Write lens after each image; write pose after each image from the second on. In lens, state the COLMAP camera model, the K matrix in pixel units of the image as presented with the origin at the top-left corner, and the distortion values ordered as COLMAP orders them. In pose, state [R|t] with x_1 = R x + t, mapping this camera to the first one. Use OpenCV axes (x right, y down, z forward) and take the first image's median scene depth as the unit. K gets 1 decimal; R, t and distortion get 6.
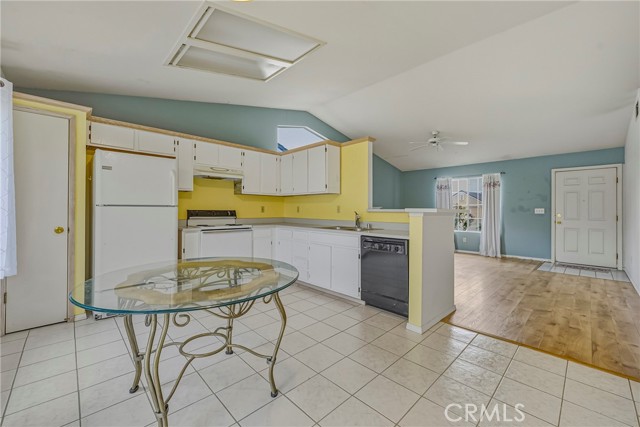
lens RADIAL K [[260.7, 0, 320.2], [0, 260.7, 210.3], [0, 0, 1]] dist [0.002836, 0.000168]
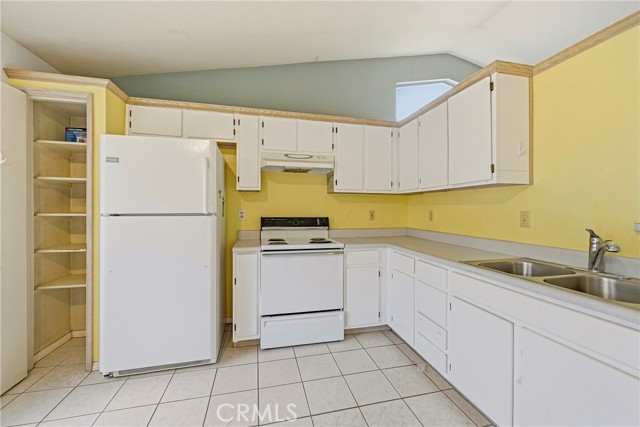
lens RADIAL K [[260.7, 0, 320.2], [0, 260.7, 210.3], [0, 0, 1]] dist [0.002836, 0.000168]
pose [[0.864348, -0.001209, -0.502893, -0.006178], [0.002256, 0.999996, 0.001475, -0.021012], [0.502889, -0.002410, 0.864347, 0.449321]]
